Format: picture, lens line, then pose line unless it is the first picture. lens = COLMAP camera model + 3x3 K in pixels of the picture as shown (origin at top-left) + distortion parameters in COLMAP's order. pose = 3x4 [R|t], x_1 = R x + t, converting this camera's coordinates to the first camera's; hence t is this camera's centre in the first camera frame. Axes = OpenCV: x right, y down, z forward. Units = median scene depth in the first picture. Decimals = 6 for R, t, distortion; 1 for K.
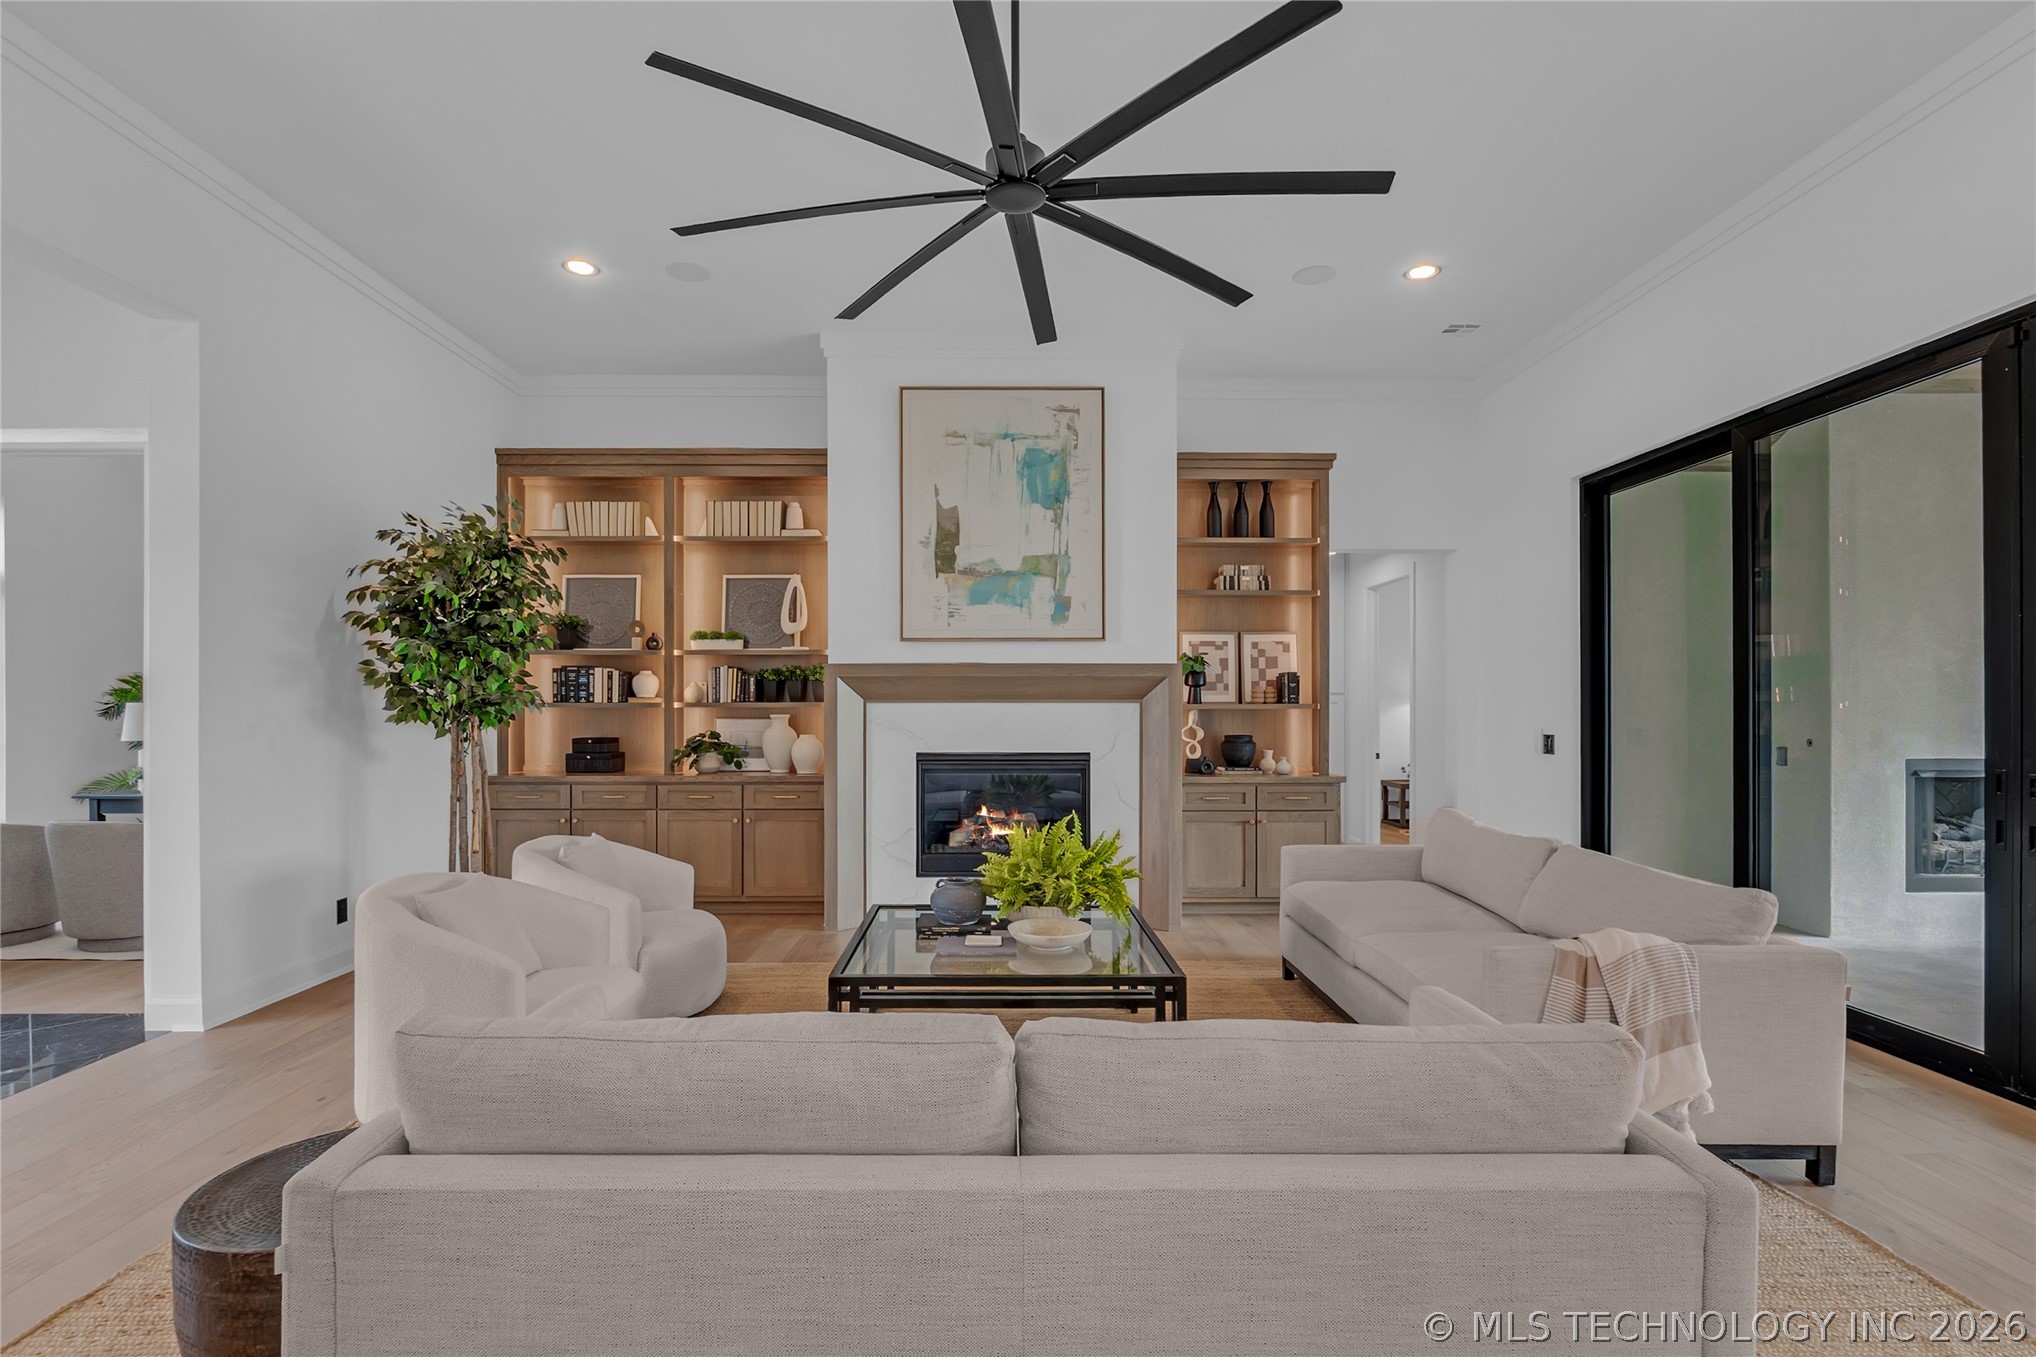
lens RADIAL K [[968.6, 0, 1005.5], [0, 968.6, 712.6], [0, 0, 1]] dist [-0.002873, -0.000922]
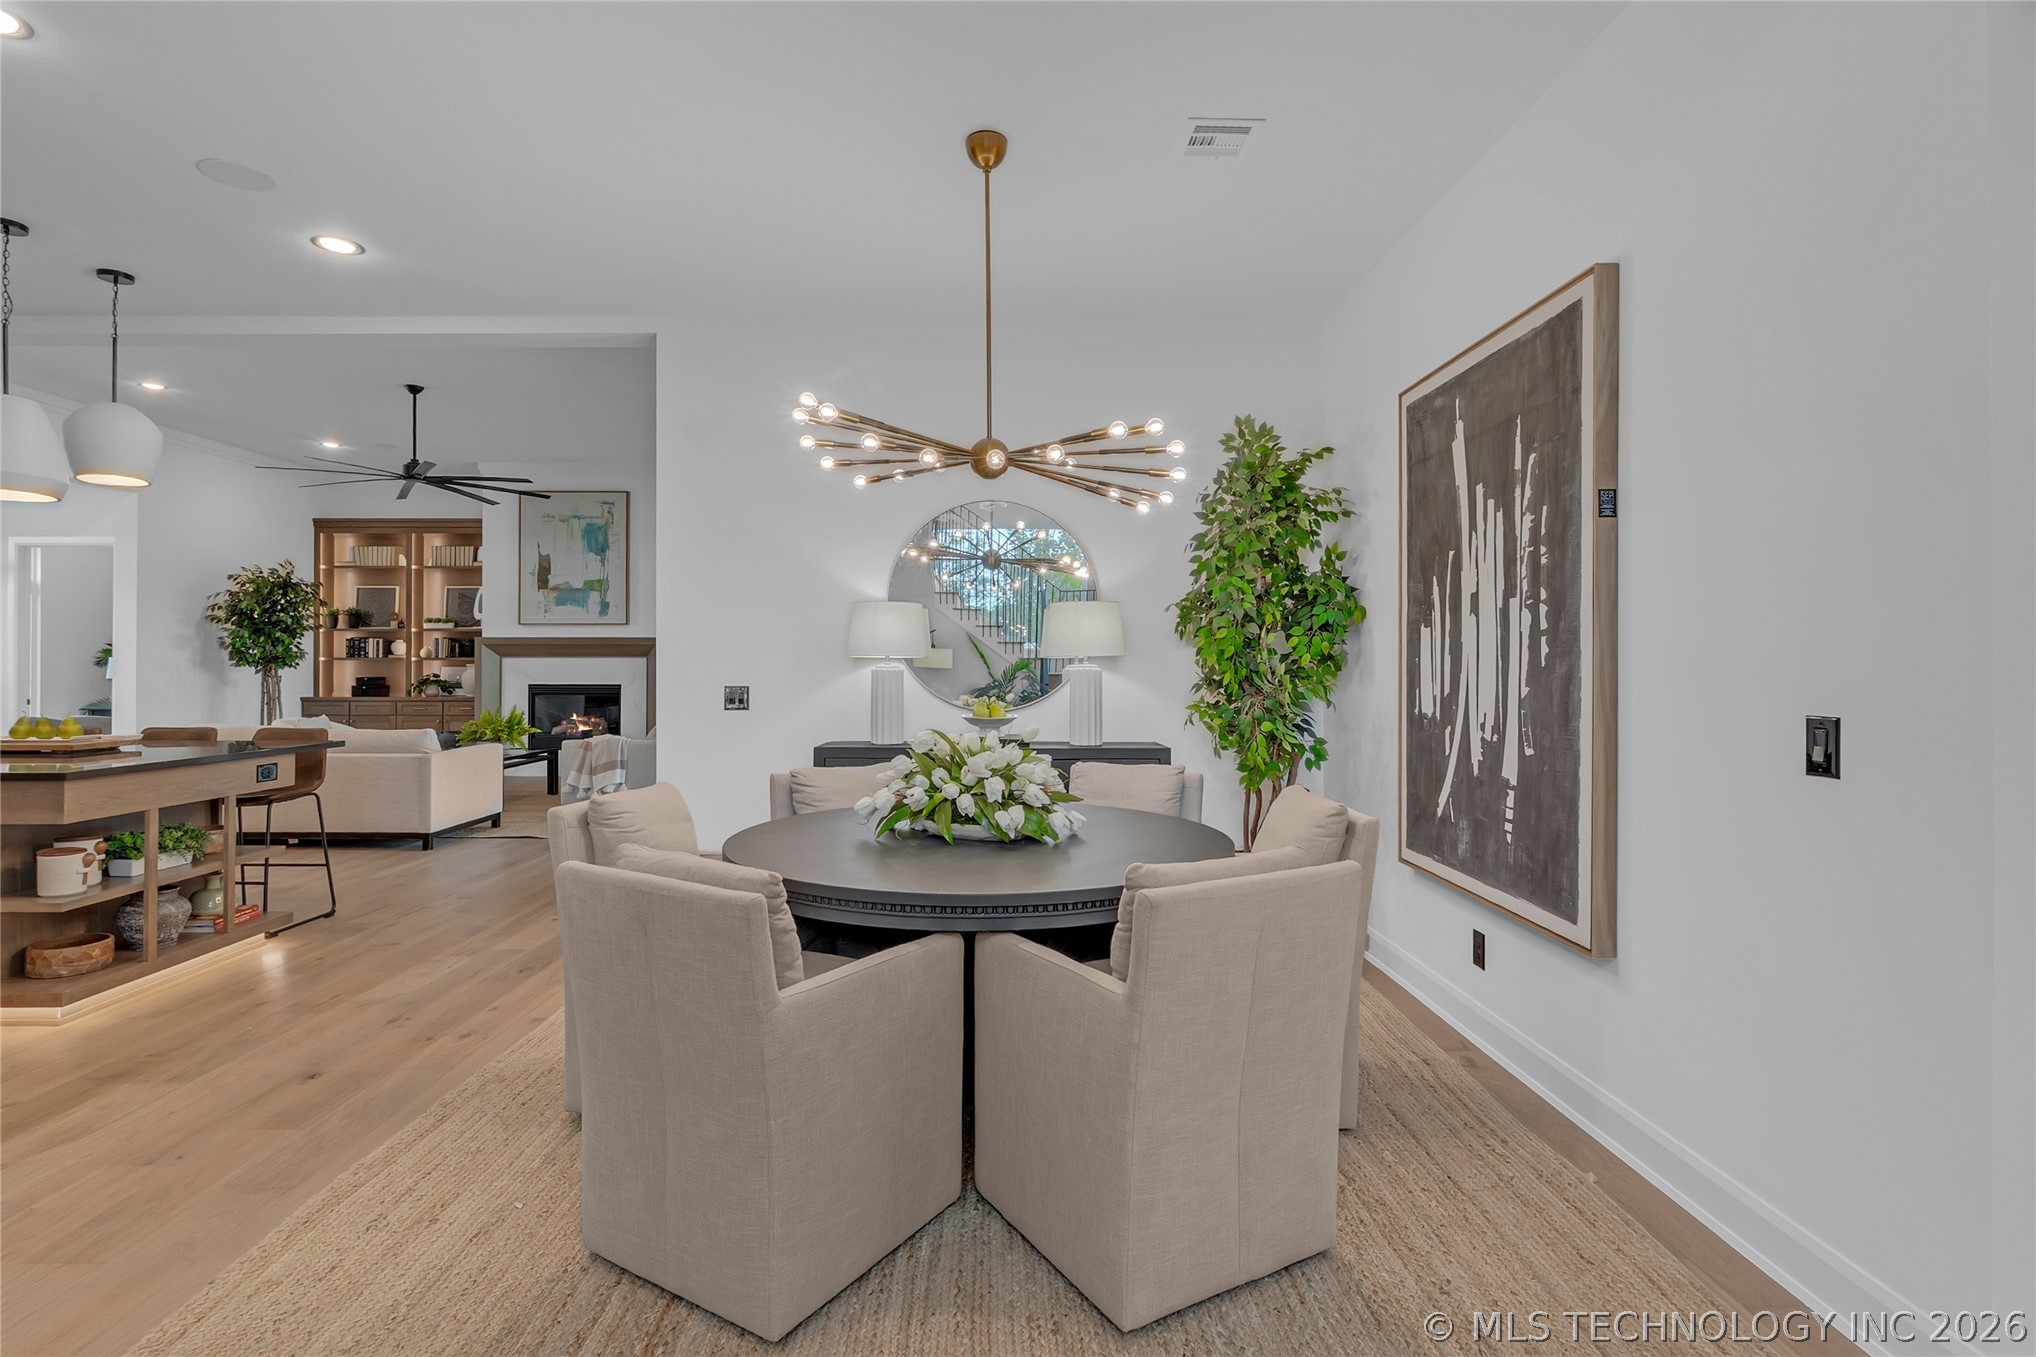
lens RADIAL K [[956.0, 0, 1008.2], [0, 956.0, 662.7], [0, 0, 1]] dist [-0.004628, -0.000327]
pose [[0.999991, 0.001126, 0.004152, 0.831840], [-0.001096, 0.999974, -0.007110, 0.011606], [-0.004160, 0.007105, 0.999966, -0.860756]]
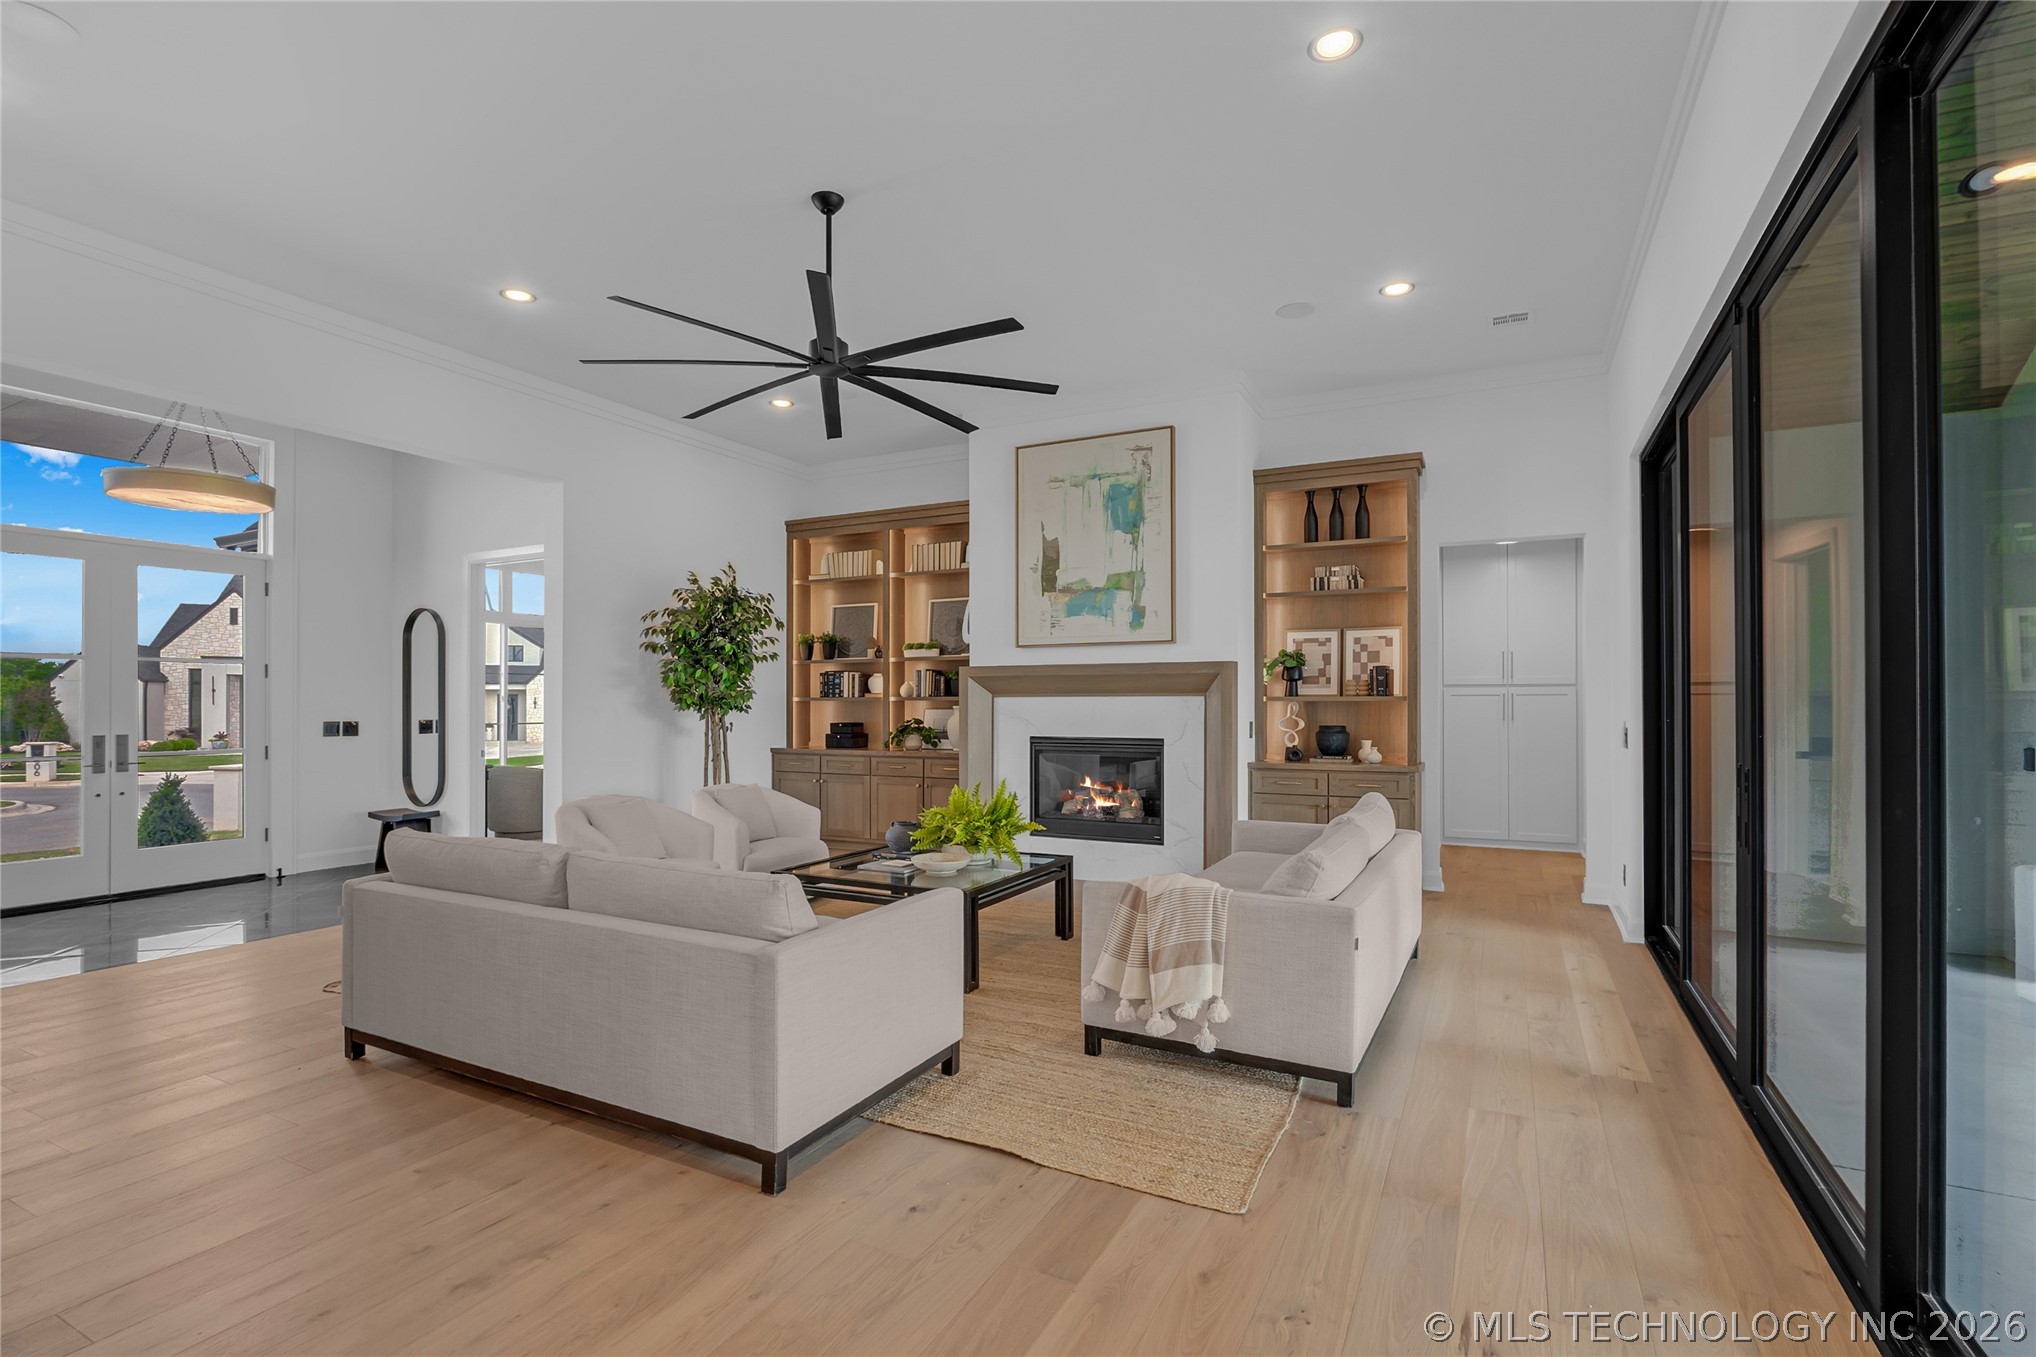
lens RADIAL K [[949.8, 0, 1023.7], [0, 949.8, 694.9], [0, 0, 1]] dist [-0.013590, -0.000042]
pose [[0.886849, -0.004560, -0.462037, 0.466178], [-0.000831, 0.999934, -0.011464, 0.001658], [0.462059, 0.010551, 0.886787, -0.091018]]
